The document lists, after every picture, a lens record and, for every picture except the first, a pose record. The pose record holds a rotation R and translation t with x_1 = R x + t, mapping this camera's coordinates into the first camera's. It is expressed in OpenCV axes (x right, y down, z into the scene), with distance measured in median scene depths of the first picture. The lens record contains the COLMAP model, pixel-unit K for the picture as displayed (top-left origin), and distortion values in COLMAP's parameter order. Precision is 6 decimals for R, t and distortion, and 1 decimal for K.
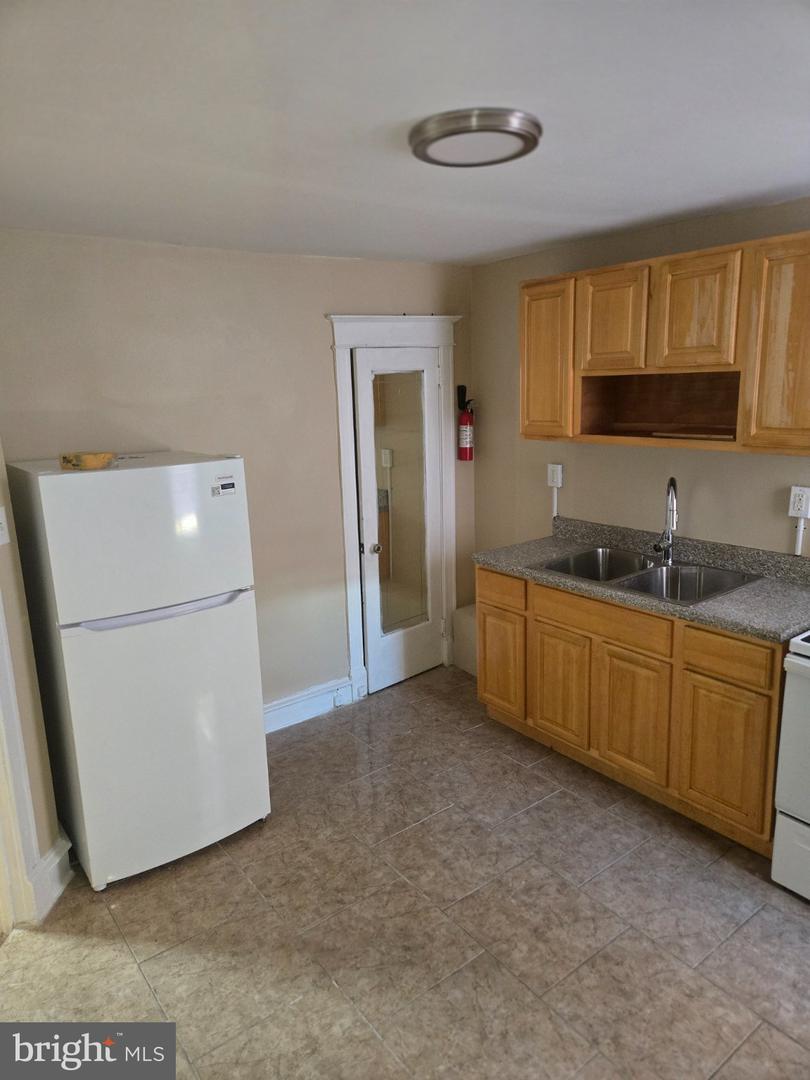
lens RADIAL K [[705.5, 0, 411.1], [0, 705.5, 538.4], [0, 0, 1]] dist [0.095417, -0.084065]
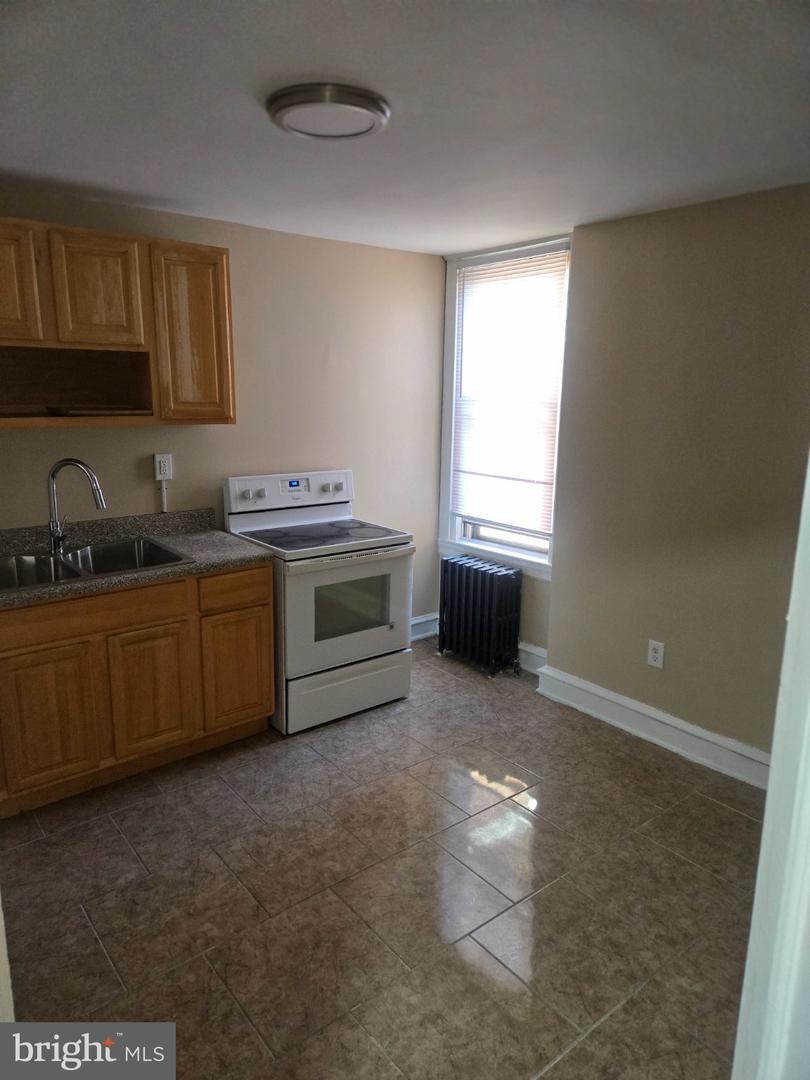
lens RADIAL K [[705.5, 0, 411.1], [0, 705.5, 538.4], [0, 0, 1]] dist [0.095417, -0.084065]
pose [[-0.017968, -0.187522, 0.982096, -0.713022], [0.209003, 0.959850, 0.187098, -0.078101], [-0.977750, 0.208623, 0.021946, 0.641963]]
